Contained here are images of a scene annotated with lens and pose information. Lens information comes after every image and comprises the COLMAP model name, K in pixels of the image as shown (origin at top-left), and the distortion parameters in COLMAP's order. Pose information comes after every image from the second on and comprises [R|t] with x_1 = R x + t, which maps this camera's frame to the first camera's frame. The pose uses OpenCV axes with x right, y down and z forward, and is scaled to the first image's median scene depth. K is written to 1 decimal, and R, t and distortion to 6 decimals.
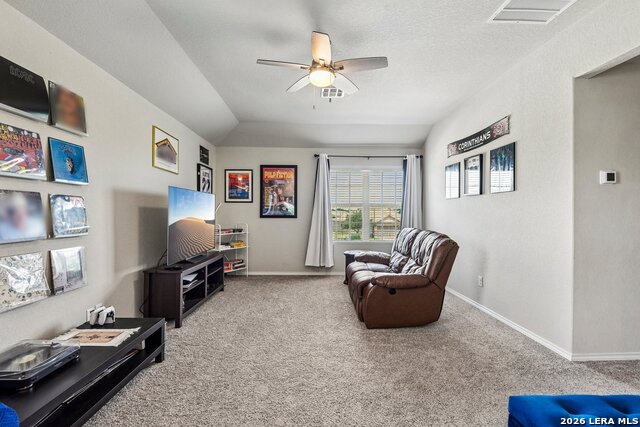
lens RADIAL K [[296.5, 0, 316.2], [0, 296.5, 212.3], [0, 0, 1]] dist [-0.012498, -0.004736]
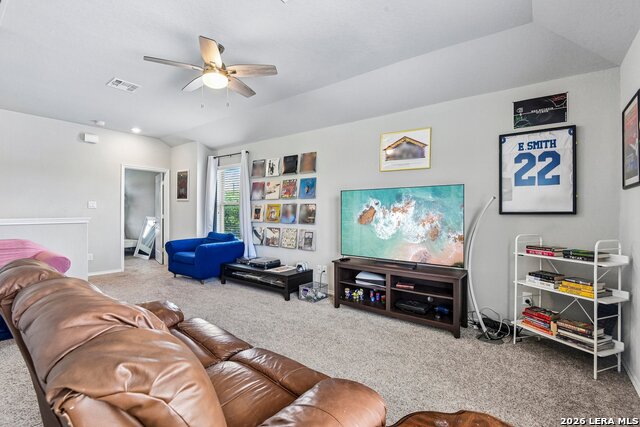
lens RADIAL K [[296.5, 0, 318.2], [0, 296.5, 214.6], [0, 0, 1]] dist [-0.012498, -0.004736]
pose [[-0.628913, -0.001193, -0.777475, 0.491937], [-0.006377, 0.999973, 0.003624, 0.006559], [0.777449, 0.007237, -0.628904, 1.619711]]
